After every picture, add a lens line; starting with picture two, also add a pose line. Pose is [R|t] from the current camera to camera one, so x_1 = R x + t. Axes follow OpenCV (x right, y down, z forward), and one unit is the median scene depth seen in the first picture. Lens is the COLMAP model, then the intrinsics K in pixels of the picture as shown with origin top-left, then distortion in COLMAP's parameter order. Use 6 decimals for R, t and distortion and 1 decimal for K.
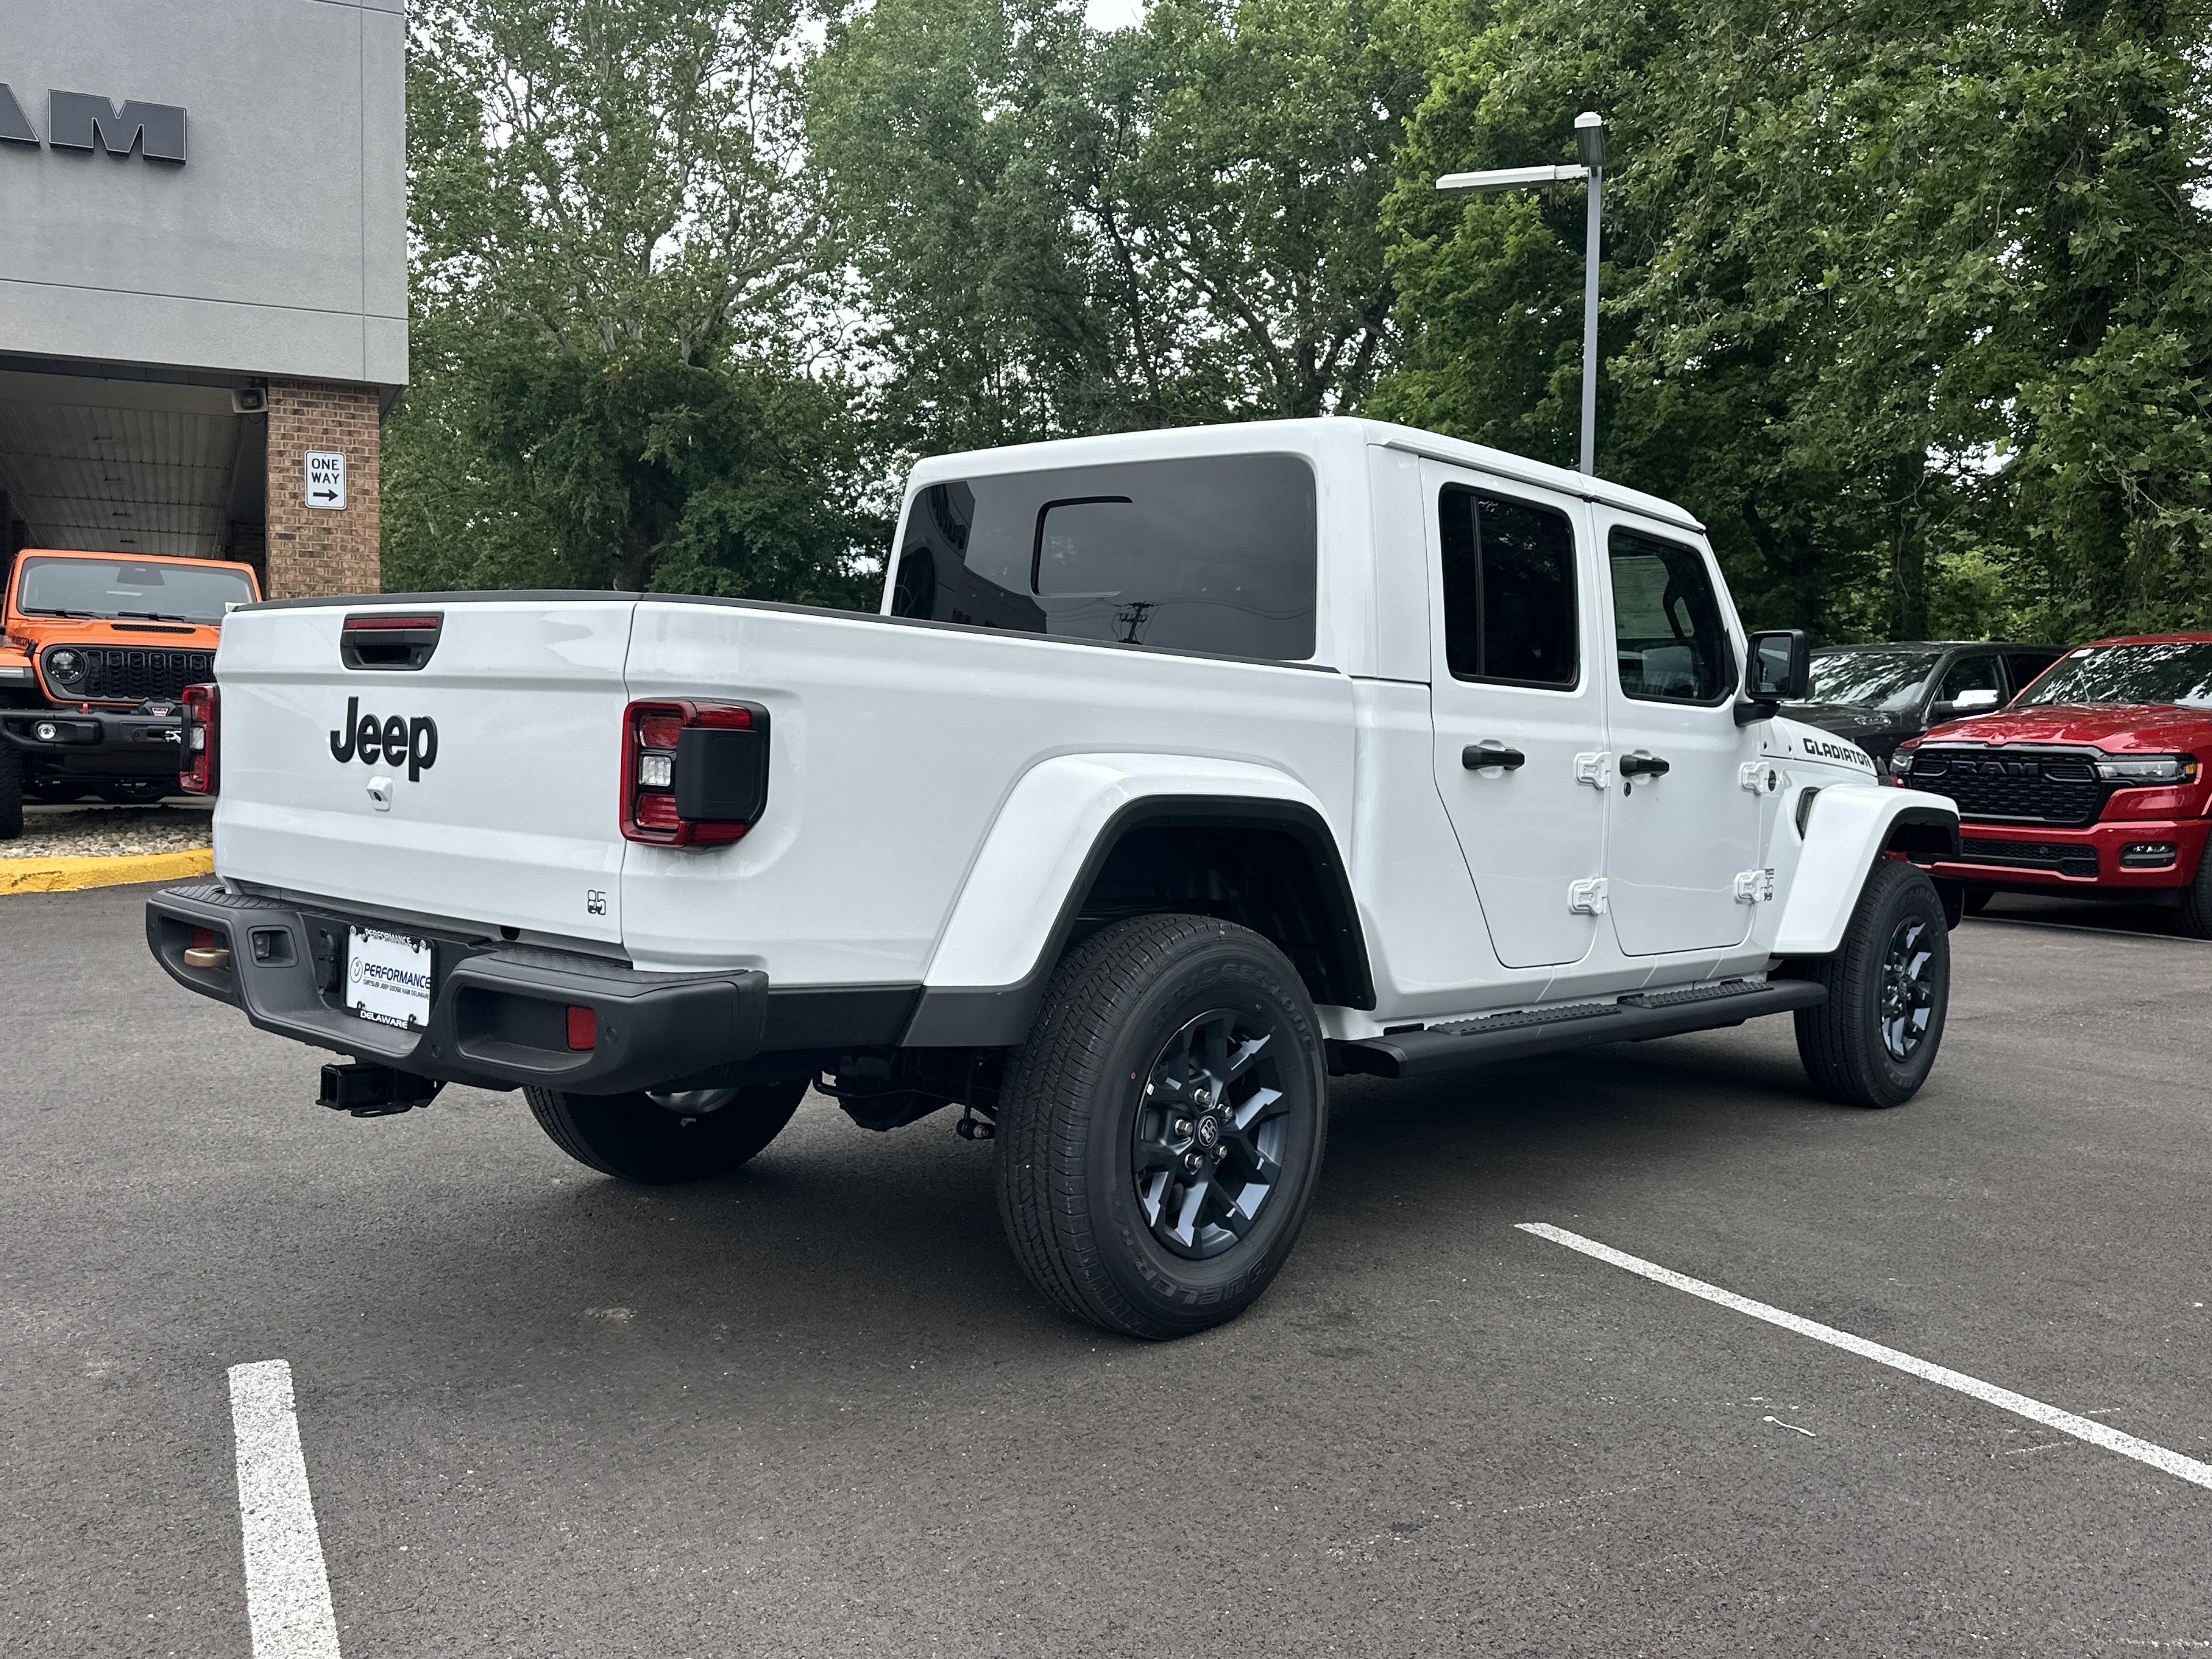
lens RADIAL K [[1925.0, 0, 1106.0], [0, 1925.0, 829.5], [0, 0, 1]] dist [0.124943, -0.206407]
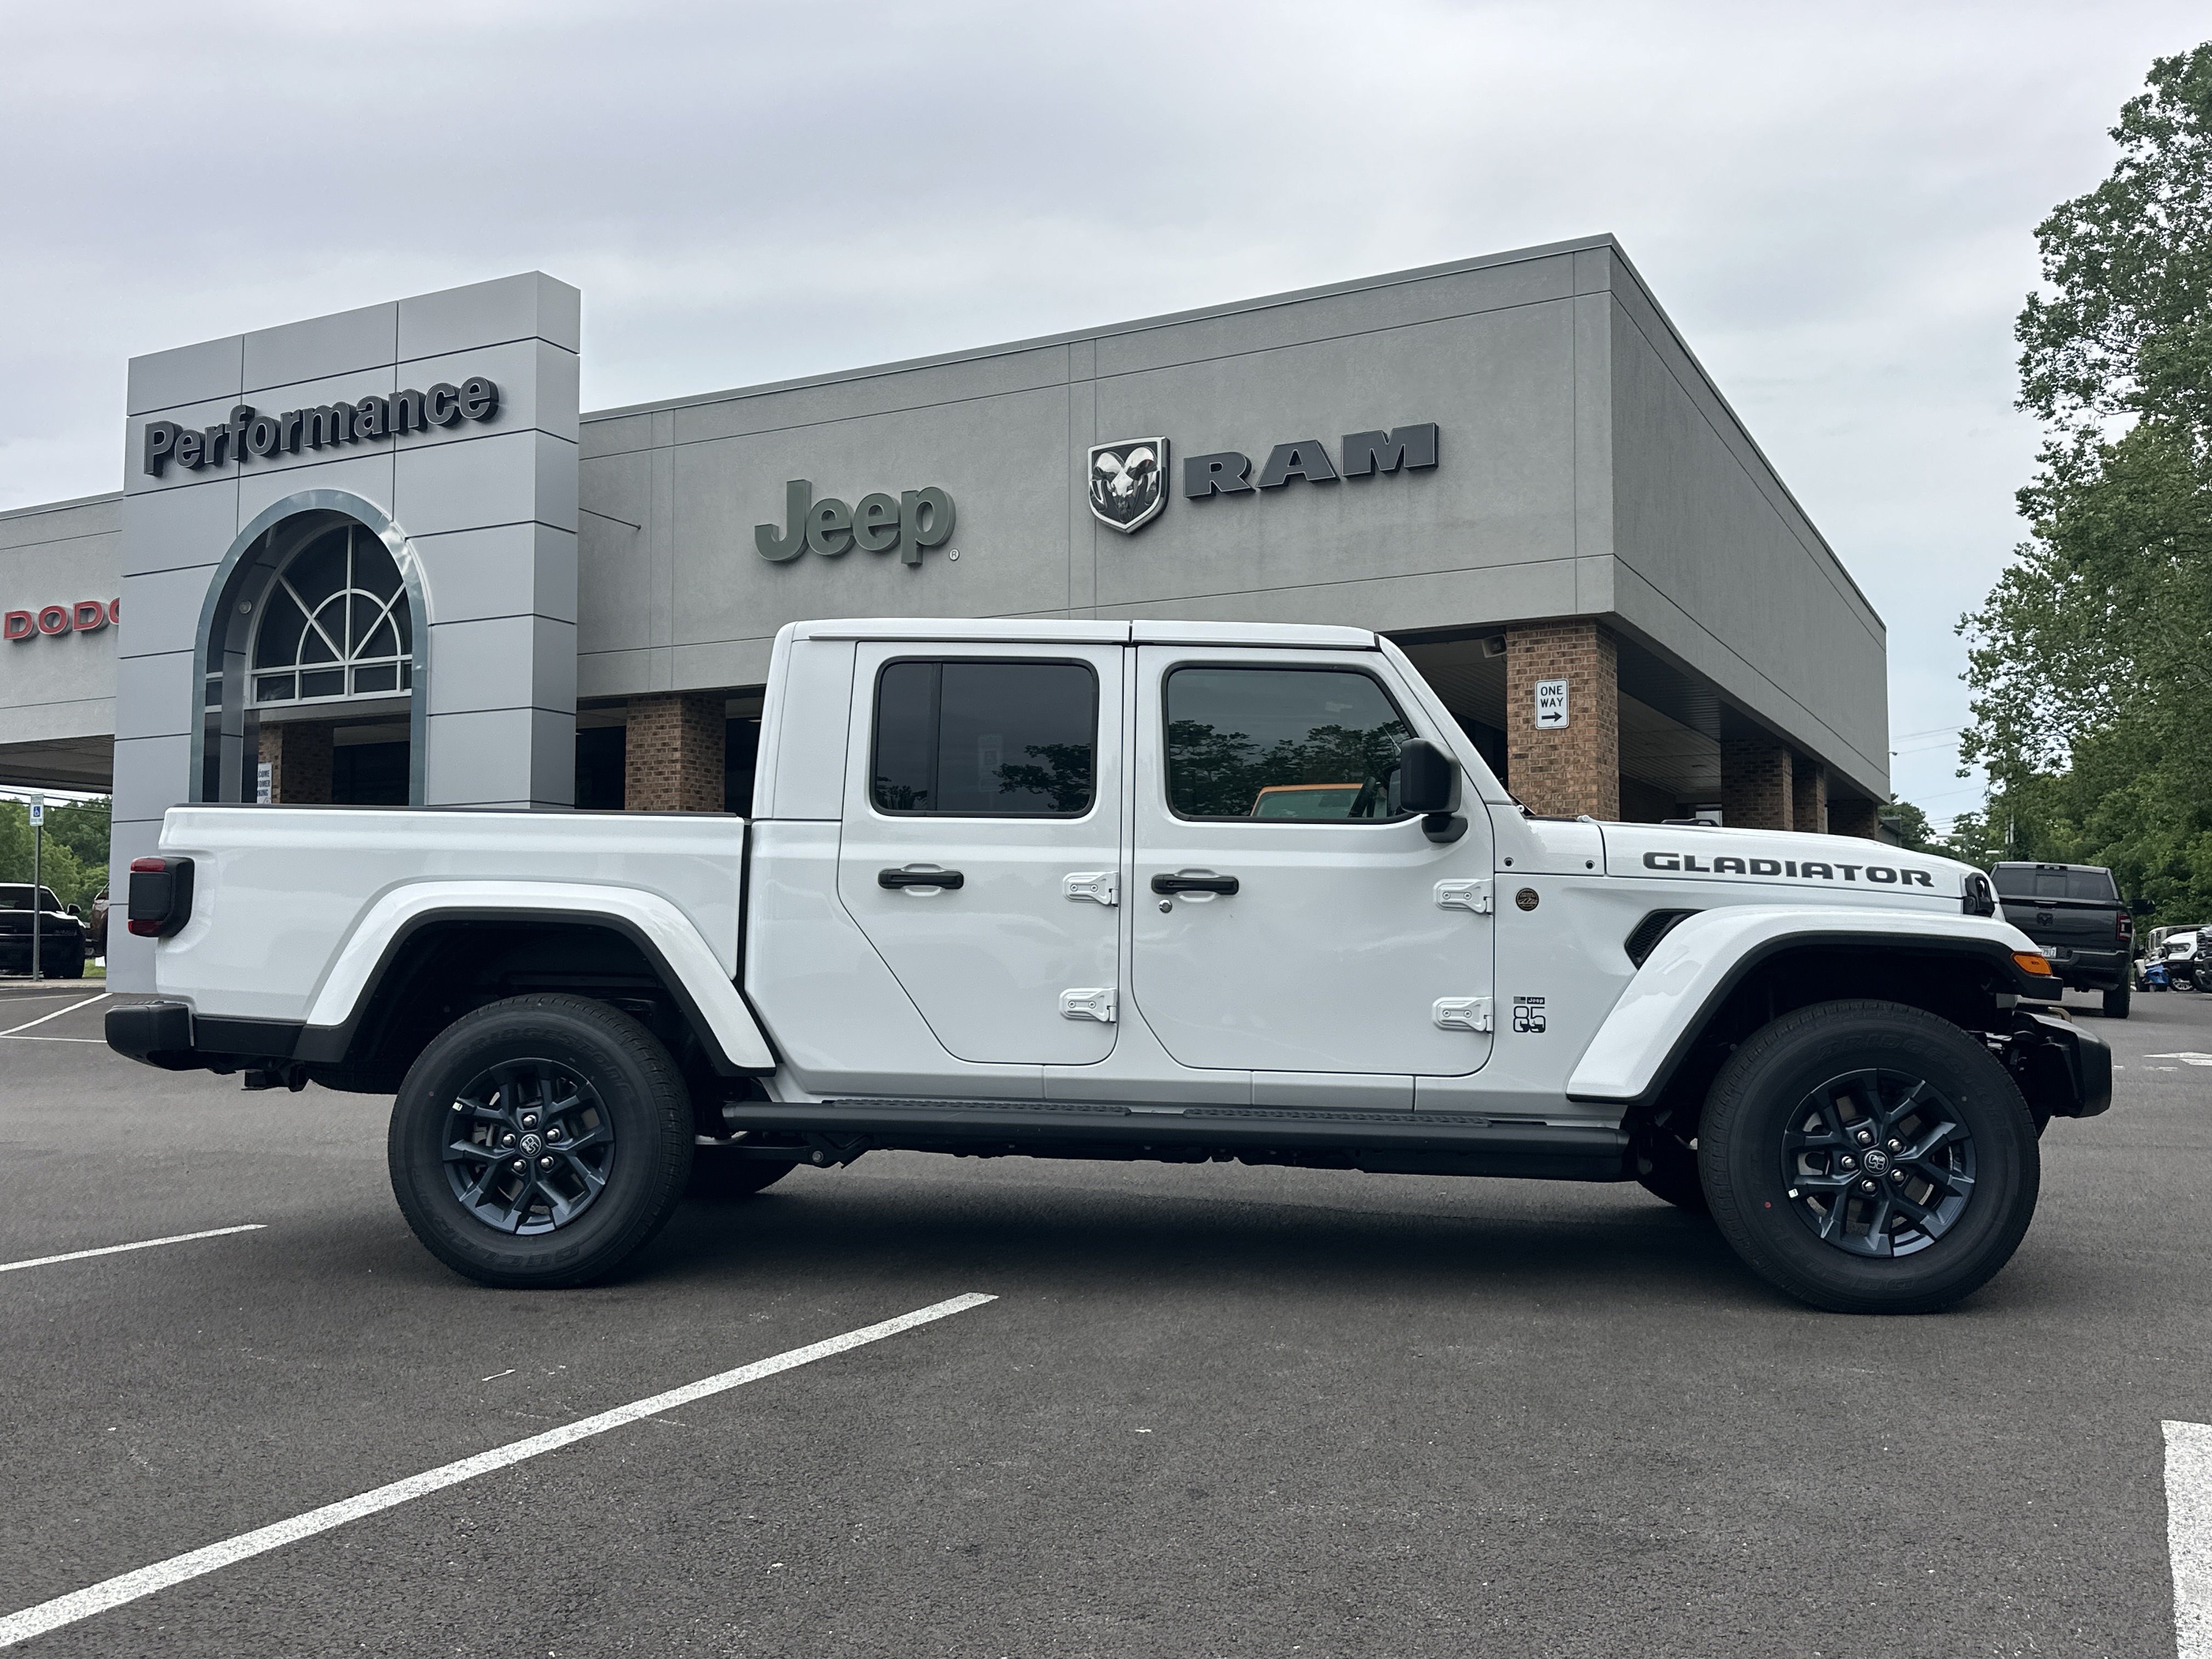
lens RADIAL K [[1928.2, 0, 1086.9], [0, 1928.2, 824.8], [0, 0, 1]] dist [0.130828, -0.210480]
pose [[0.593337, -0.065980, -0.802245, 0.351020], [-0.024417, 0.994701, -0.099867, 0.013092], [0.804583, 0.078843, 0.588582, 0.111115]]
